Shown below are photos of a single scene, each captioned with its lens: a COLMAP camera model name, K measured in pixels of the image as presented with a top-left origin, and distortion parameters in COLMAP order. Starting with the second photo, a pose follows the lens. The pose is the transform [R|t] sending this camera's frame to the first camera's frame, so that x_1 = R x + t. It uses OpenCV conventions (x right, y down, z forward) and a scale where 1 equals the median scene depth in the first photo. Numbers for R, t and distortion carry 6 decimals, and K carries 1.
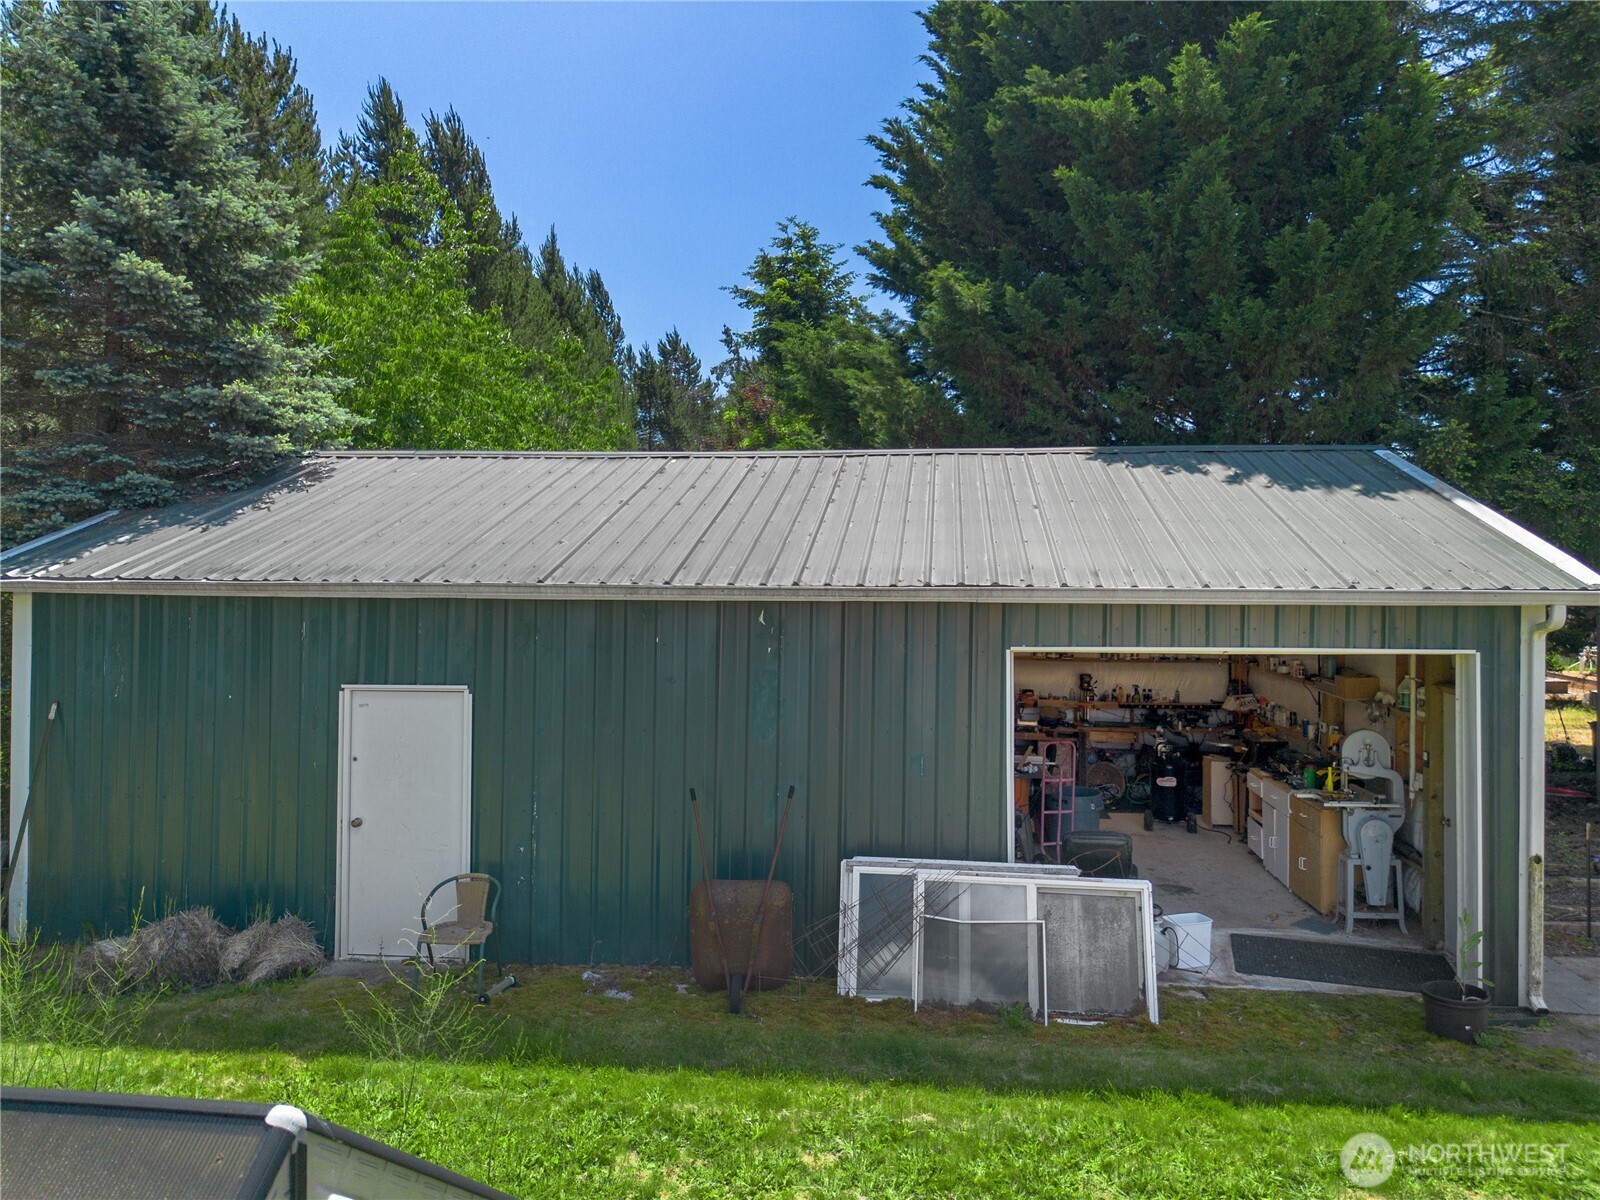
lens RADIAL K [[1189.5, 0, 802.6], [0, 1189.5, 552.2], [0, 0, 1]] dist [0.009718, 0.003823]
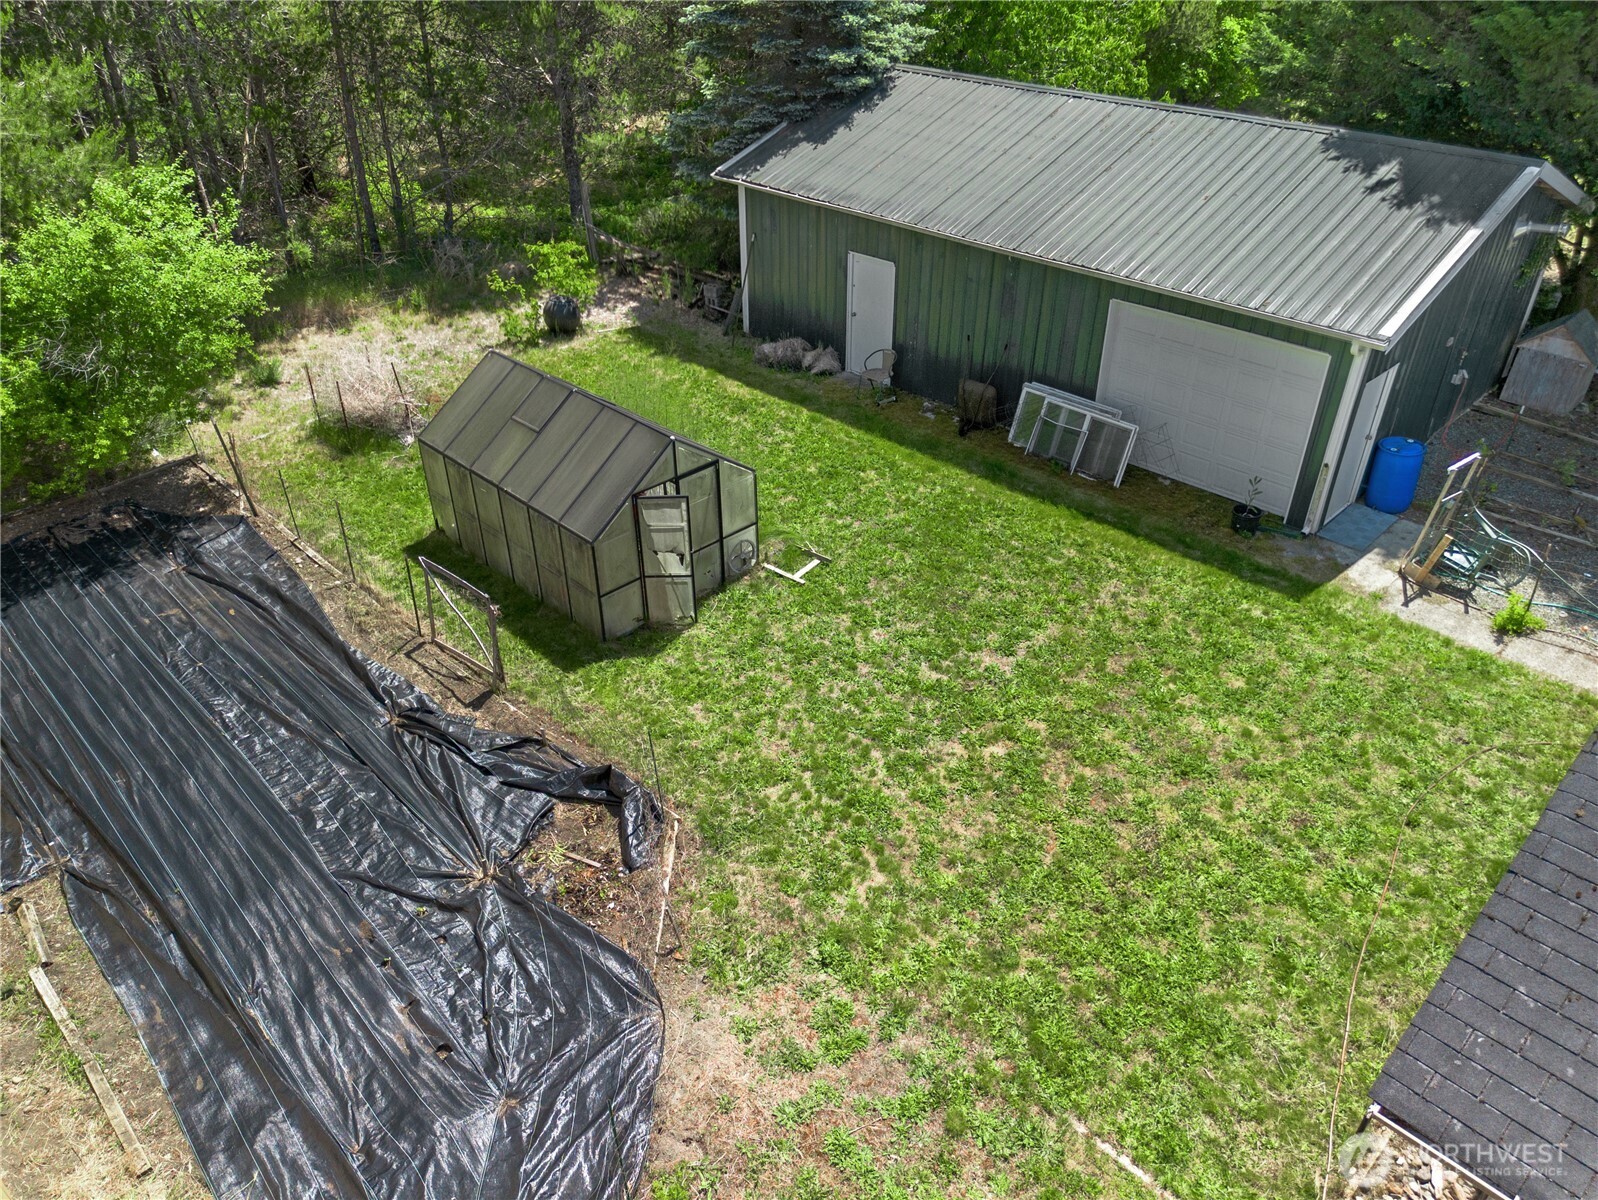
lens RADIAL K [[1105.2, 0, 799.0], [0, 1105.2, 600.0], [0, 0, 1]] dist [0.052060, 0.000288]
pose [[0.791496, 0.328306, -0.515509, 0.839461], [0.011965, 0.834987, 0.550139, -0.500170], [0.611058, -0.441601, 0.656961, -0.711230]]
